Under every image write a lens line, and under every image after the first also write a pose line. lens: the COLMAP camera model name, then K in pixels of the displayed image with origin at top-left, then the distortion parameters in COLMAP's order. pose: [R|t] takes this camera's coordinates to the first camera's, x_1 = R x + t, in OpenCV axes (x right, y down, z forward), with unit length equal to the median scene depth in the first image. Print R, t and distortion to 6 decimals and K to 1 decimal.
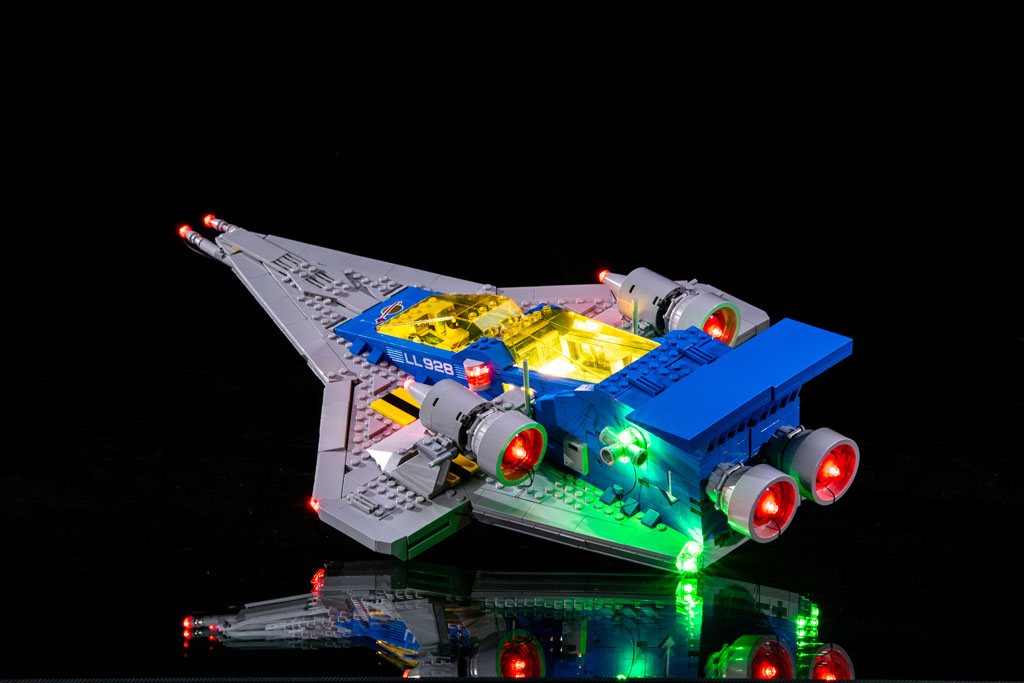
lens RADIAL K [[3194.7, 0, 512.0], [0, 3194.7, 341.5], [0, 0, 1]] dist [0.600959, -0.435150]
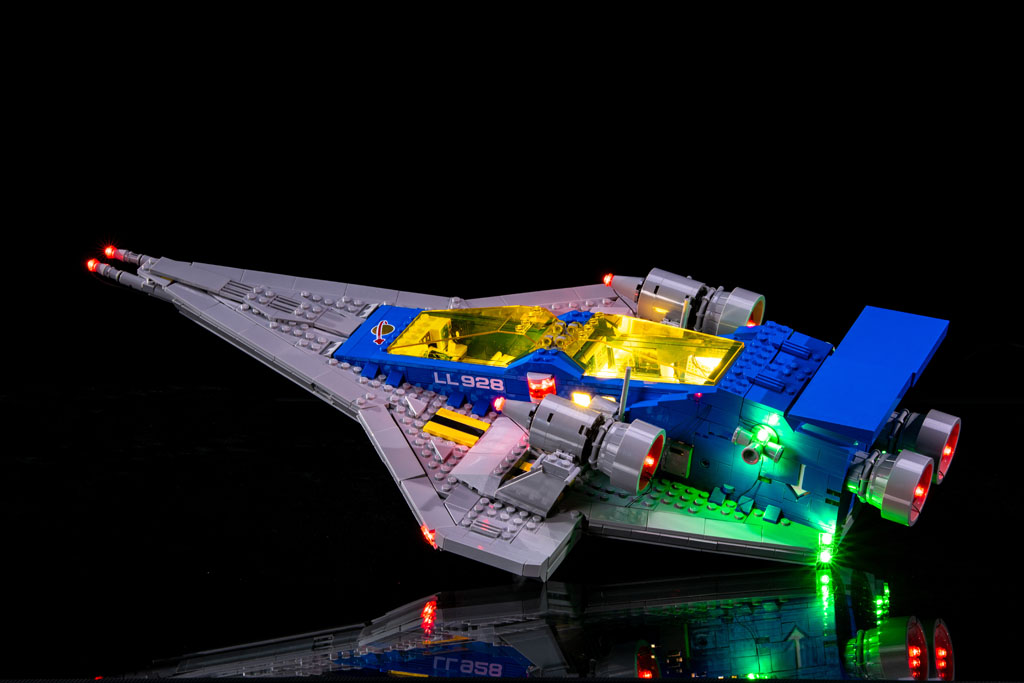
lens RADIAL K [[3194.7, 0, 512.0], [0, 3194.7, 341.5], [0, 0, 1]] dist [0.600959, -0.435150]
pose [[0.916710, -0.078102, 0.391846, -0.413717], [0.076596, 0.996871, 0.019502, -0.024213], [-0.392143, 0.012136, 0.919824, 0.102491]]
